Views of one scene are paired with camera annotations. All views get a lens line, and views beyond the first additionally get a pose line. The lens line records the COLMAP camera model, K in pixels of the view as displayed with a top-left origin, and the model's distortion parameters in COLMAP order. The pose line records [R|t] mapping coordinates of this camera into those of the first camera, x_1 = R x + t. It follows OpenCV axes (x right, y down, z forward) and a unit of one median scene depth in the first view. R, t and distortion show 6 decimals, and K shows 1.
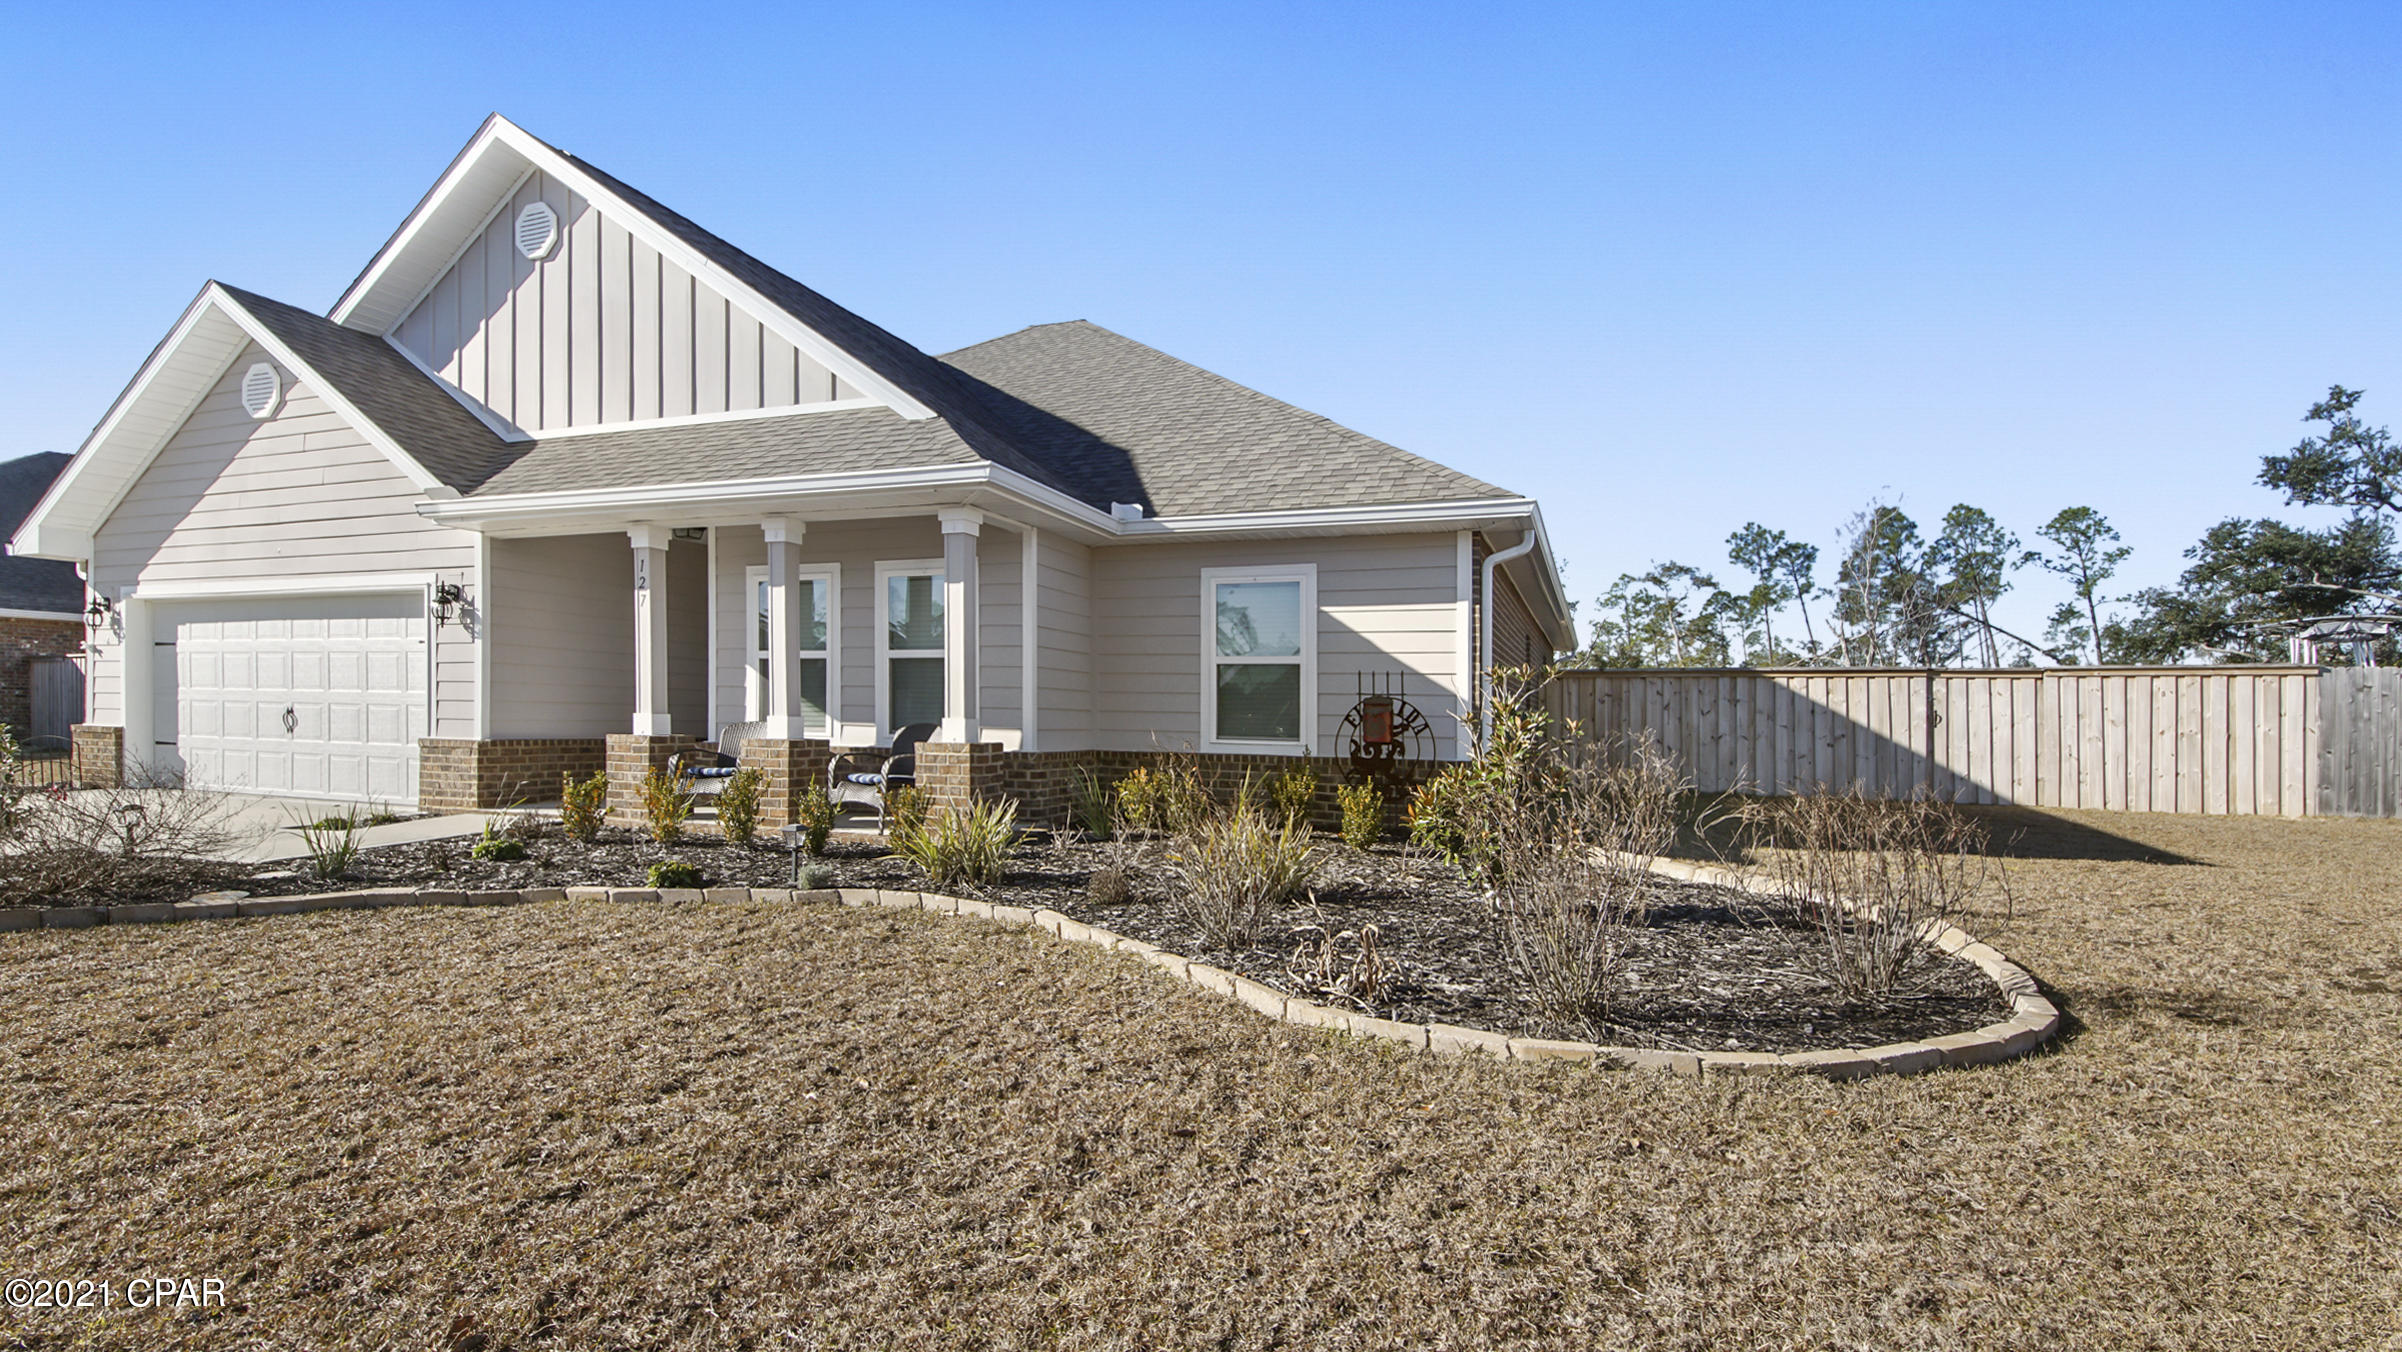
lens RADIAL K [[1035.1, 0, 1165.6], [0, 1035.1, 728.1], [0, 0, 1]] dist [0.013017, -0.000270]
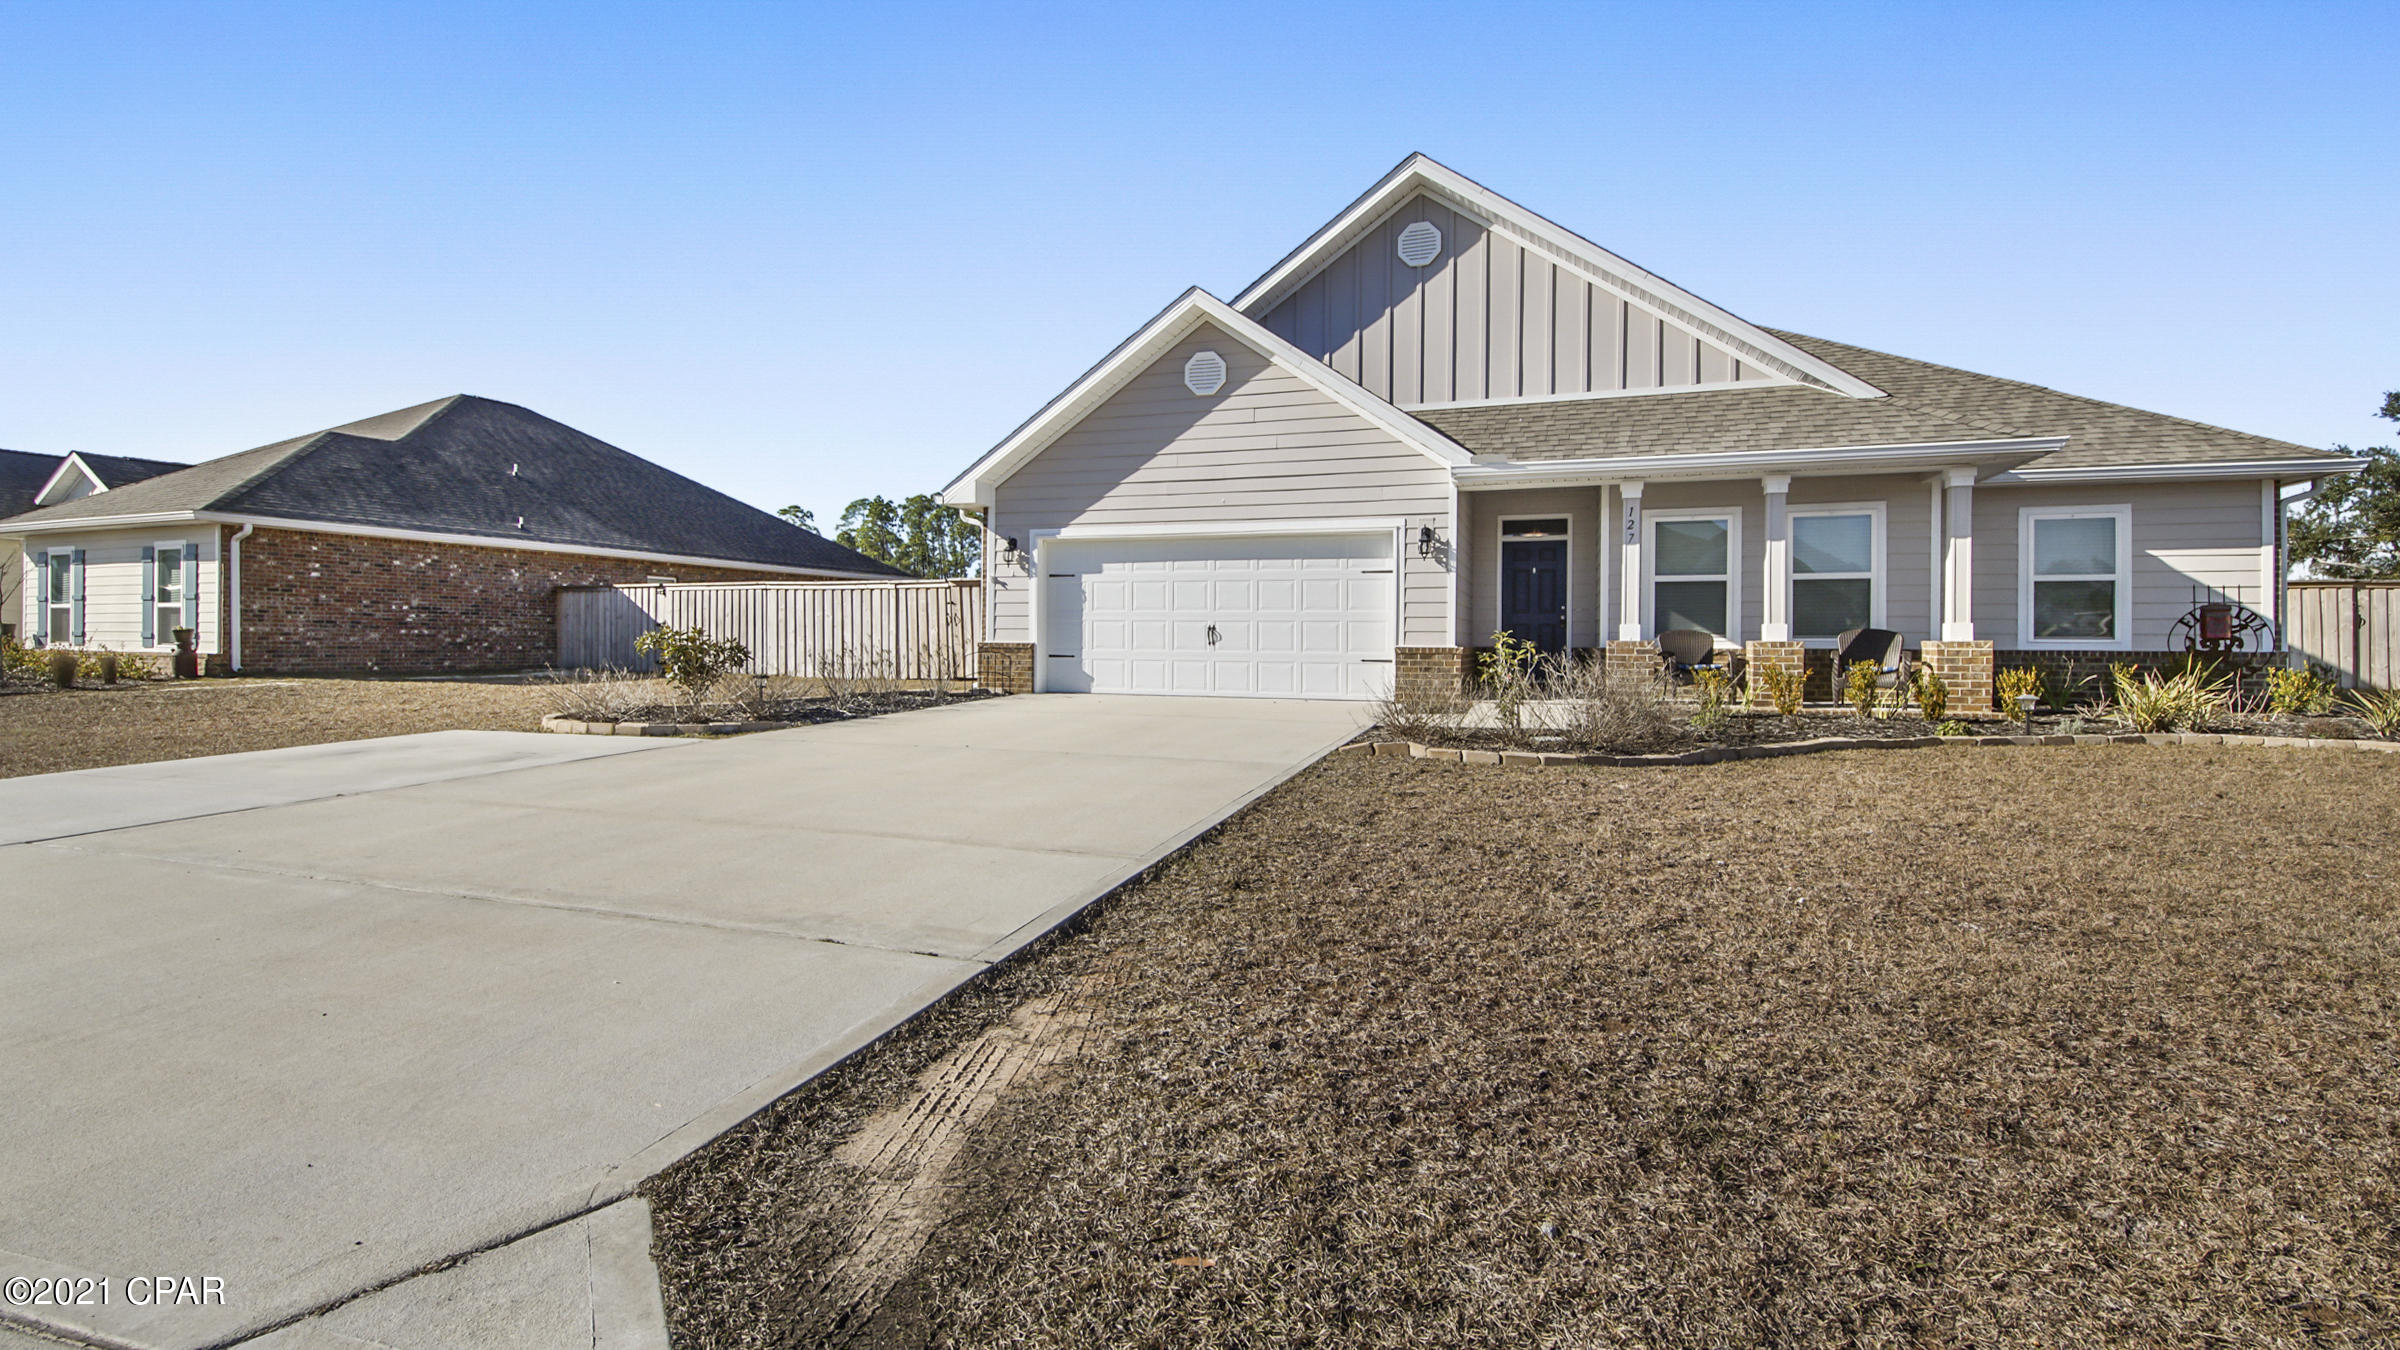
lens RADIAL K [[1045.3, 0, 1195.0], [0, 1045.3, 676.8], [0, 0, 1]] dist [0.025336, -0.016118]
pose [[0.999457, -0.013722, 0.029943, -1.002269], [0.012931, 0.999567, 0.026442, 0.008852], [-0.030293, -0.026041, 0.999202, -0.287795]]
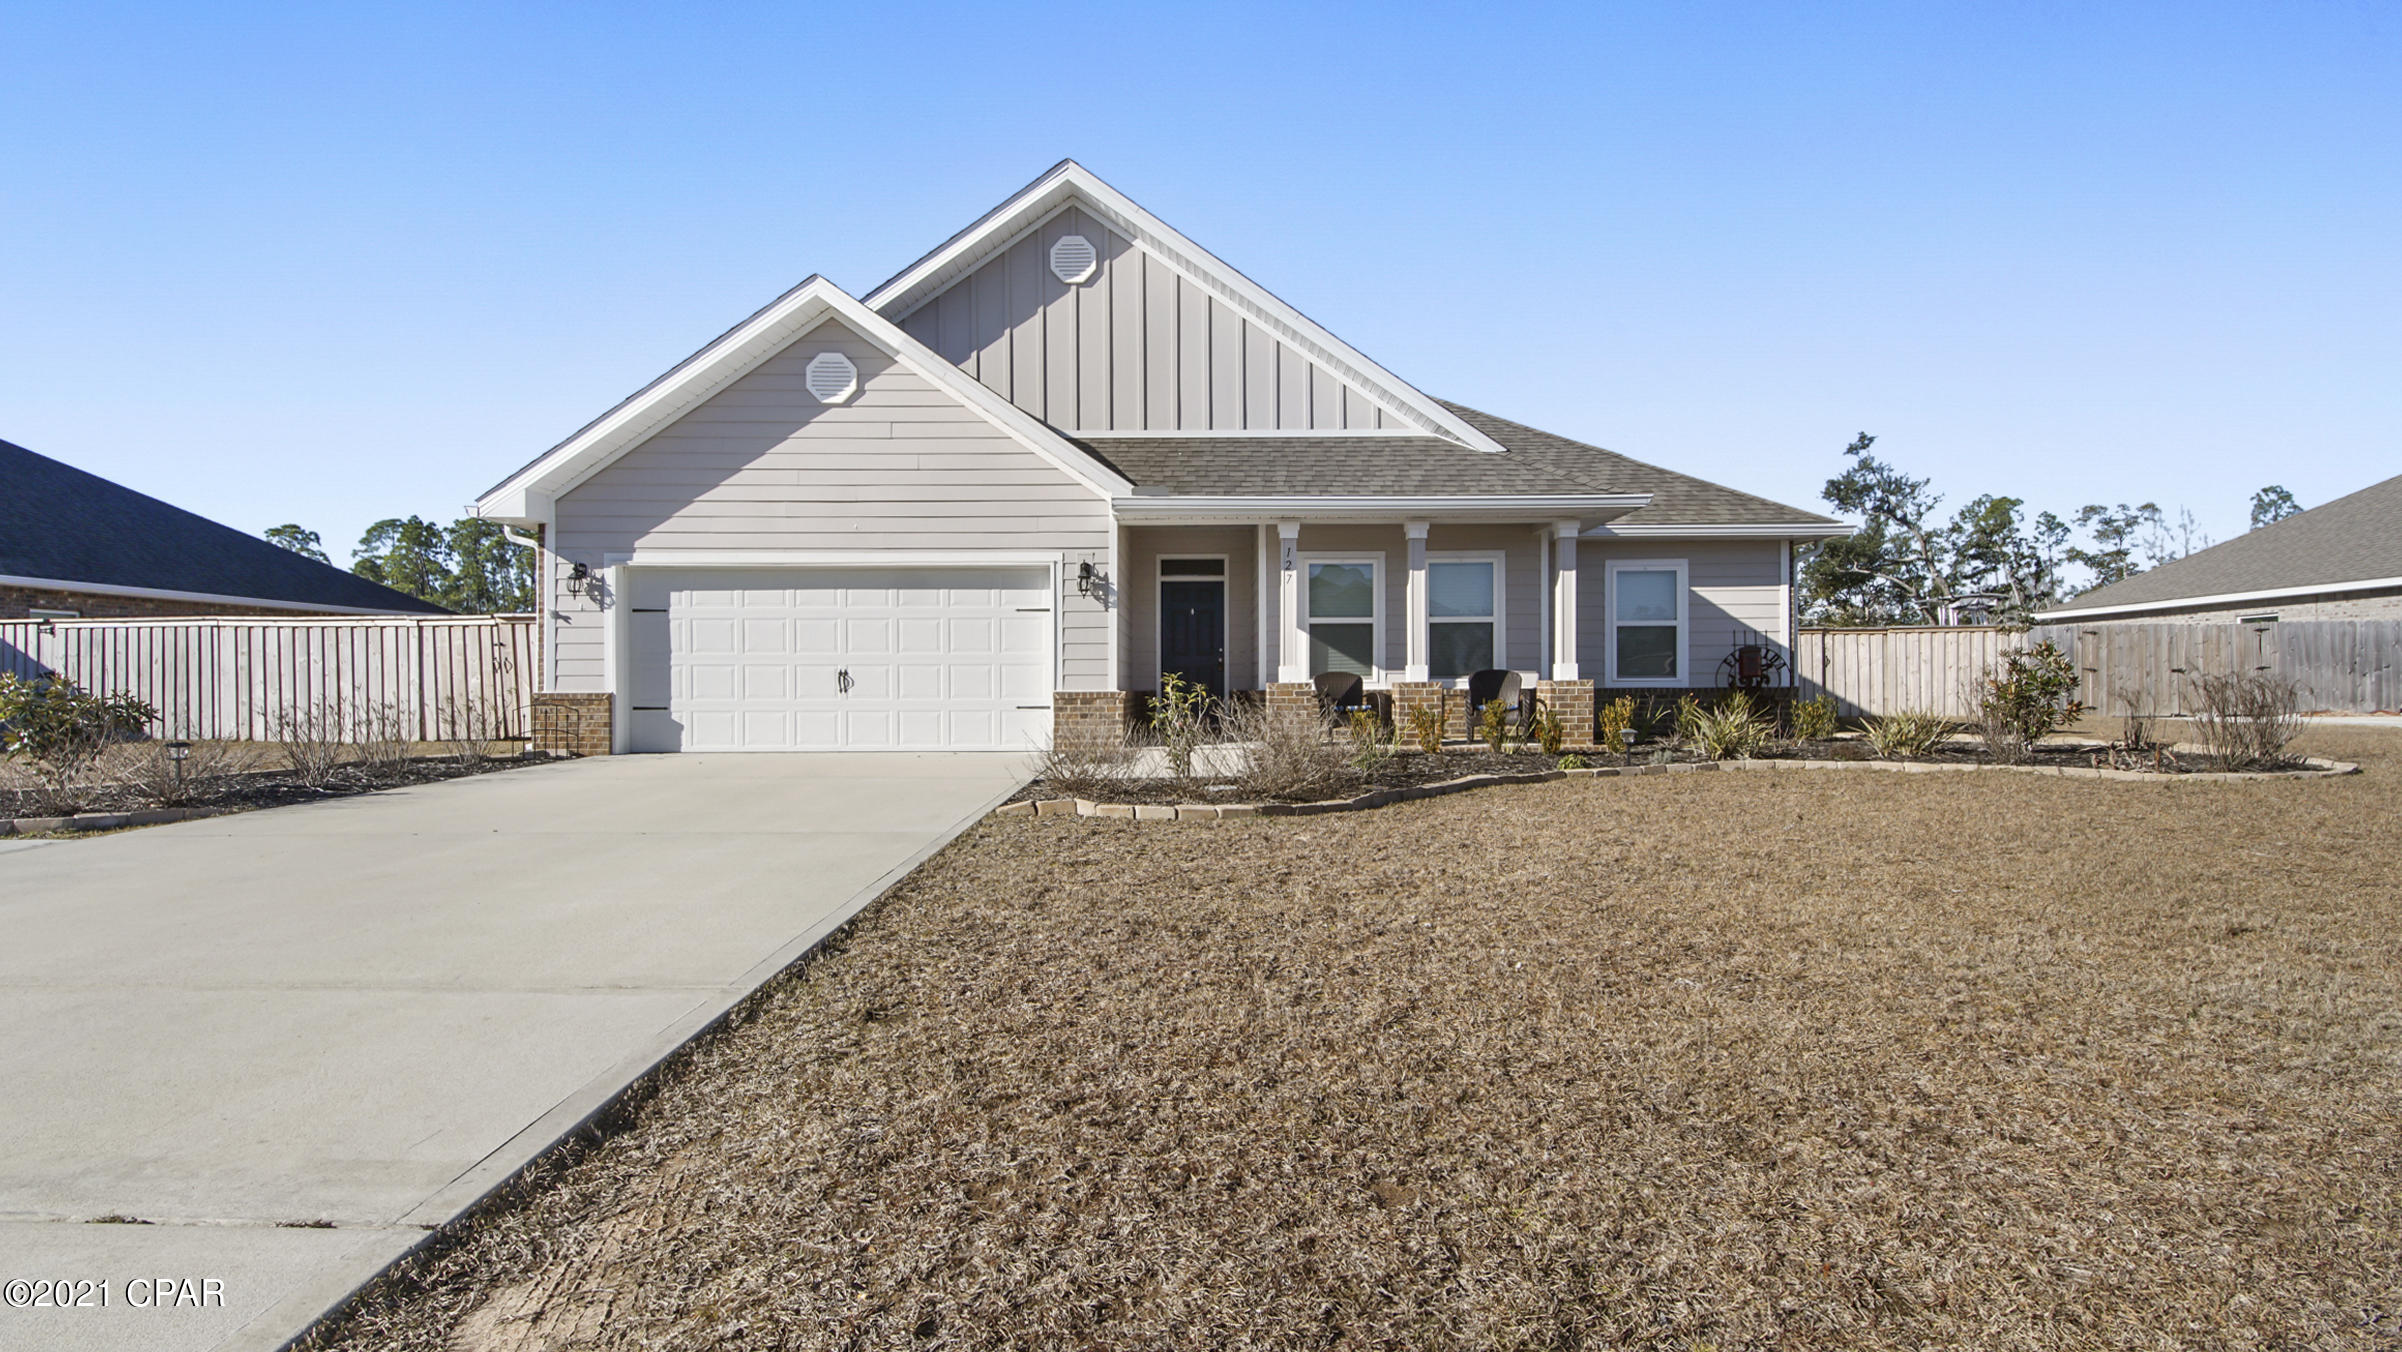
lens RADIAL K [[1064.2, 0, 1195.4], [0, 1064.2, 679.4], [0, 0, 1]] dist [0.016571, -0.000173]
pose [[0.935452, -0.021217, 0.352817, -0.990498], [0.025745, 0.999635, -0.008146, 0.009181], [-0.352515, 0.016703, 0.935657, -0.179132]]
